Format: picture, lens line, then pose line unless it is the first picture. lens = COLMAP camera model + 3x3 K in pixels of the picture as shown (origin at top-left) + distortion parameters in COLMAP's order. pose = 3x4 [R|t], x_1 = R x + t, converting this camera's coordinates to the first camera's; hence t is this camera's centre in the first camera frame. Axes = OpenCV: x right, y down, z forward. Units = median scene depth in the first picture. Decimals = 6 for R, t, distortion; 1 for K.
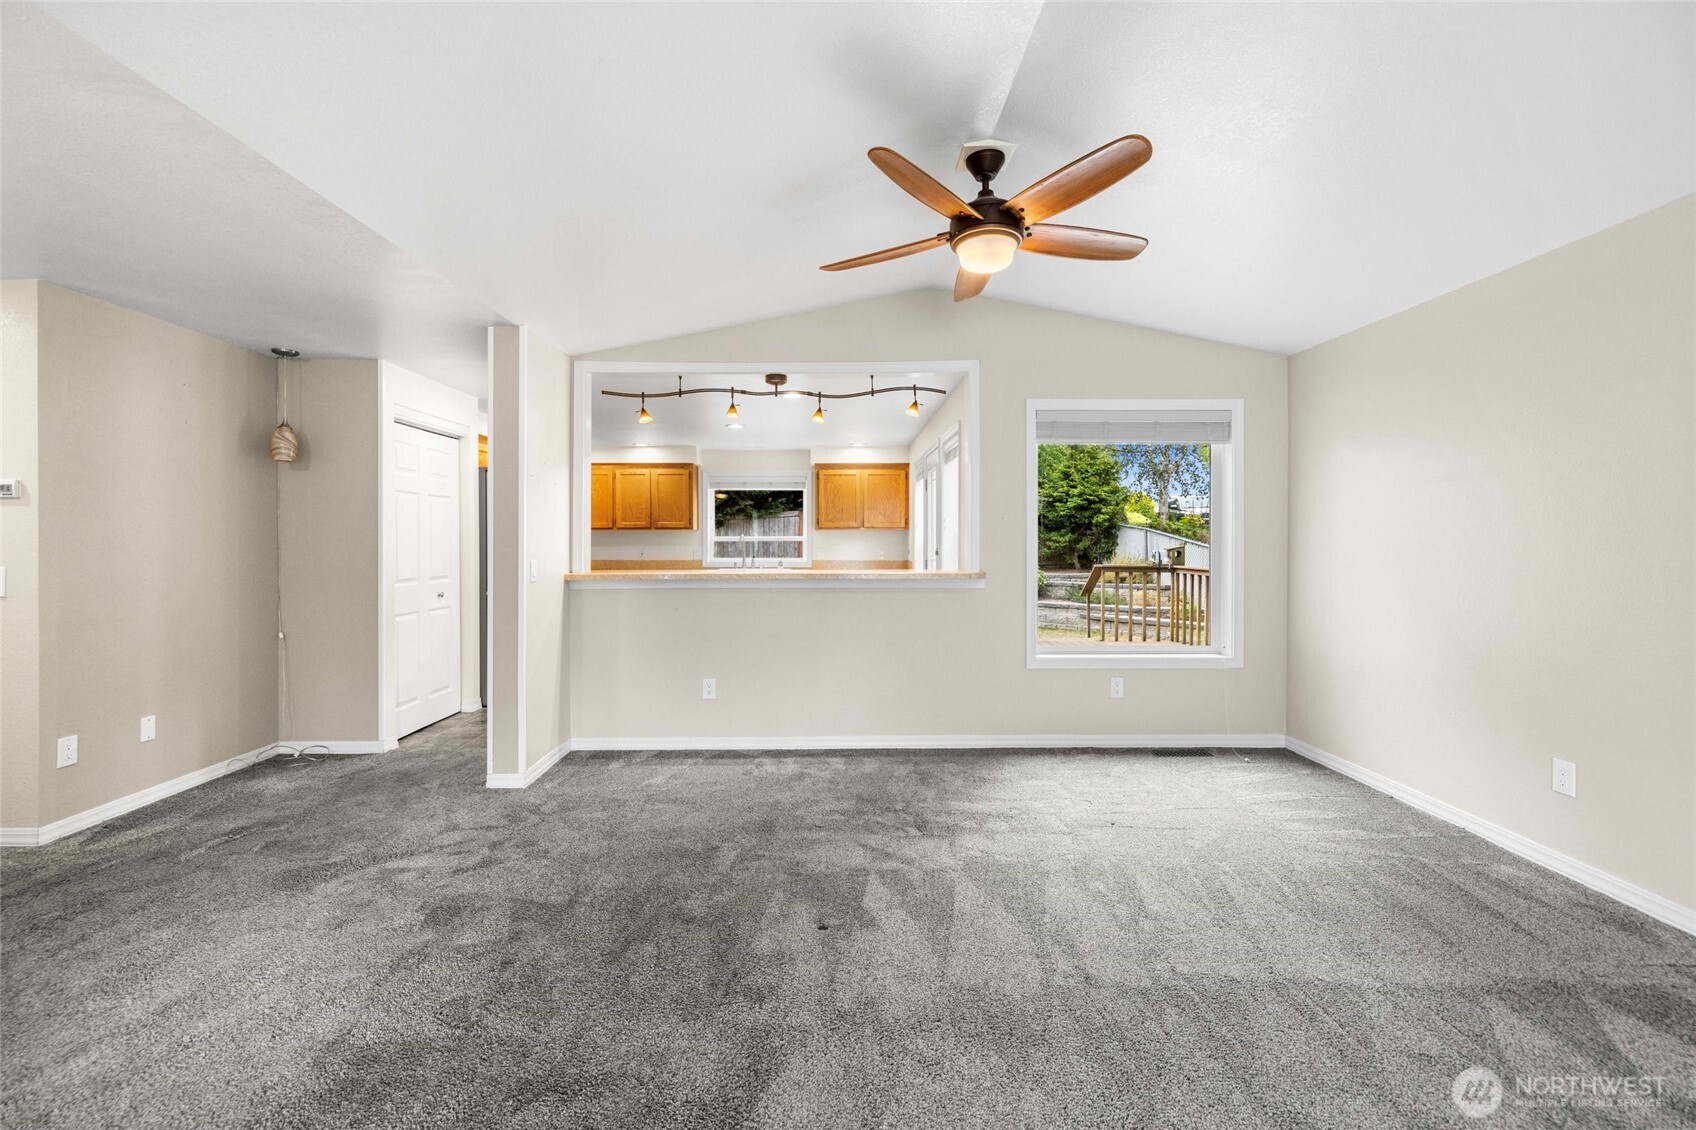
lens RADIAL K [[705.0, 0, 836.7], [0, 705.0, 545.5], [0, 0, 1]] dist [-0.000414, -0.000106]
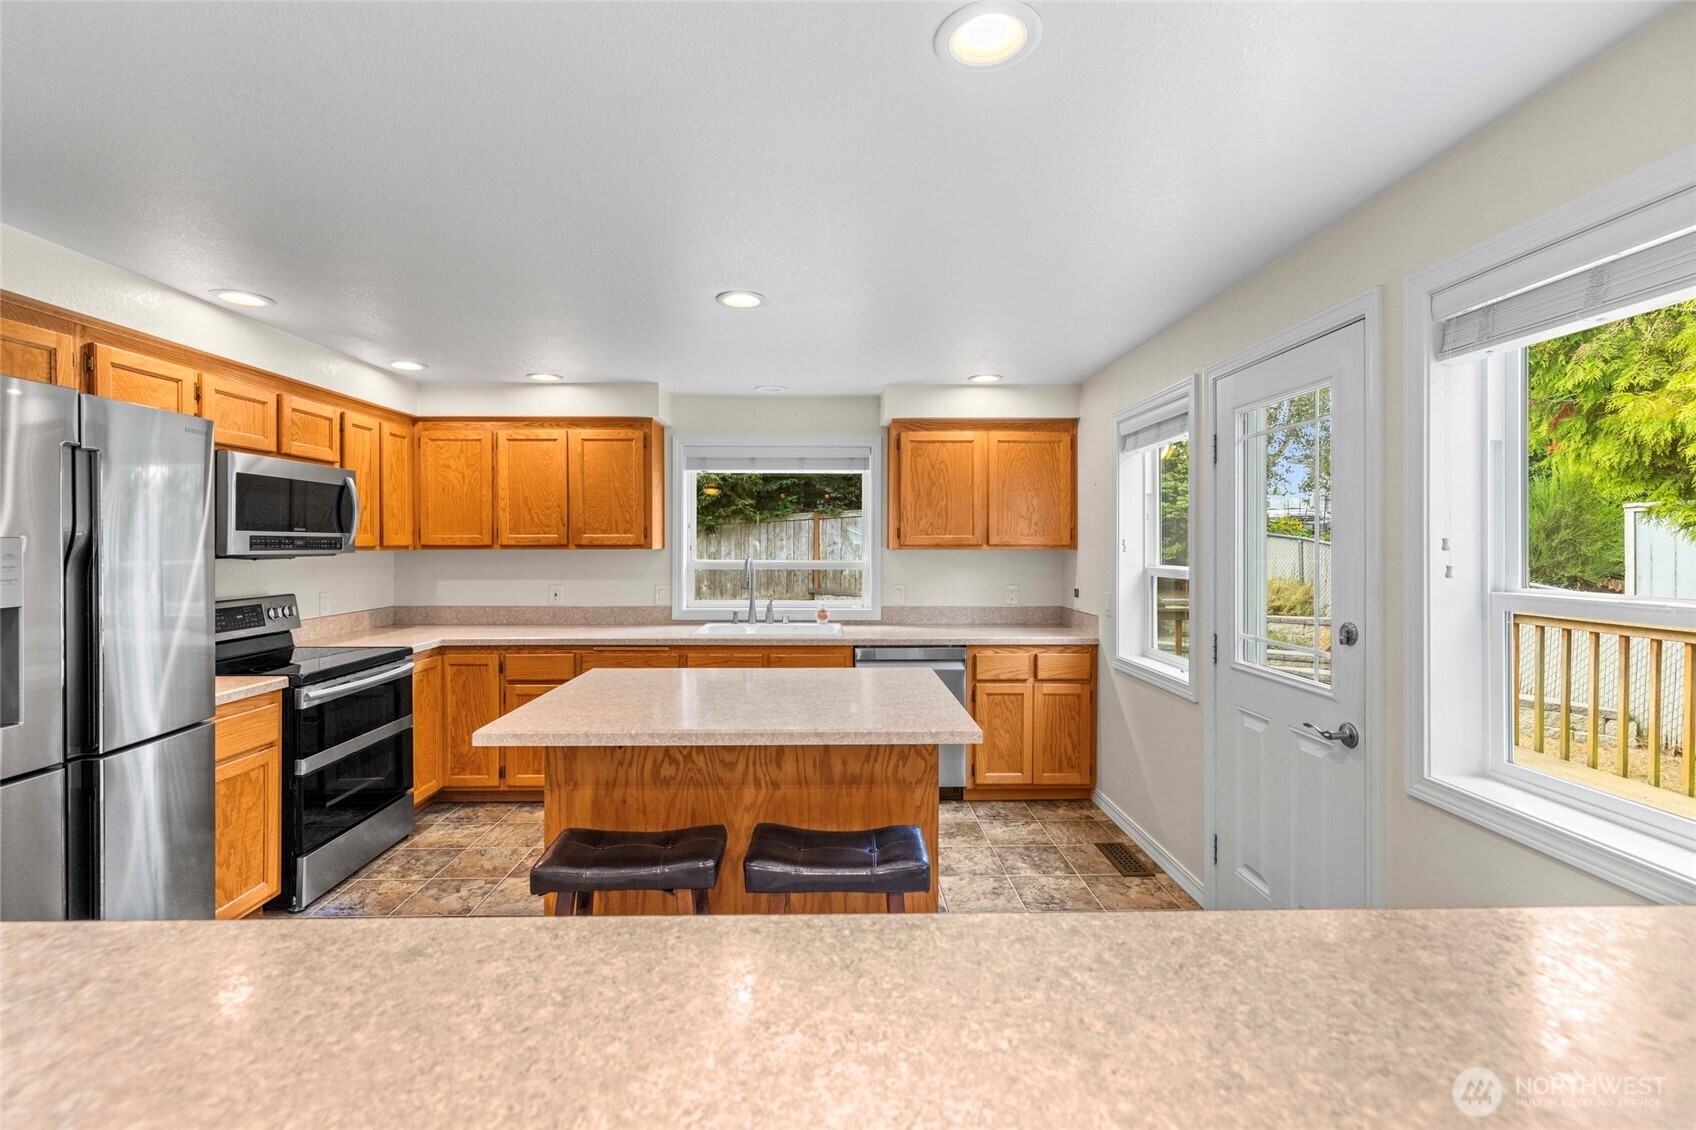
lens RADIAL K [[721.7, 0, 838.5], [0, 721.7, 537.1], [0, 0, 1]] dist [0.000905, -0.000020]
pose [[0.999954, -0.000108, 0.009606, -0.074318], [0.000255, 0.999883, -0.015321, -0.022874], [-0.009603, 0.015322, 0.999836, 0.476938]]
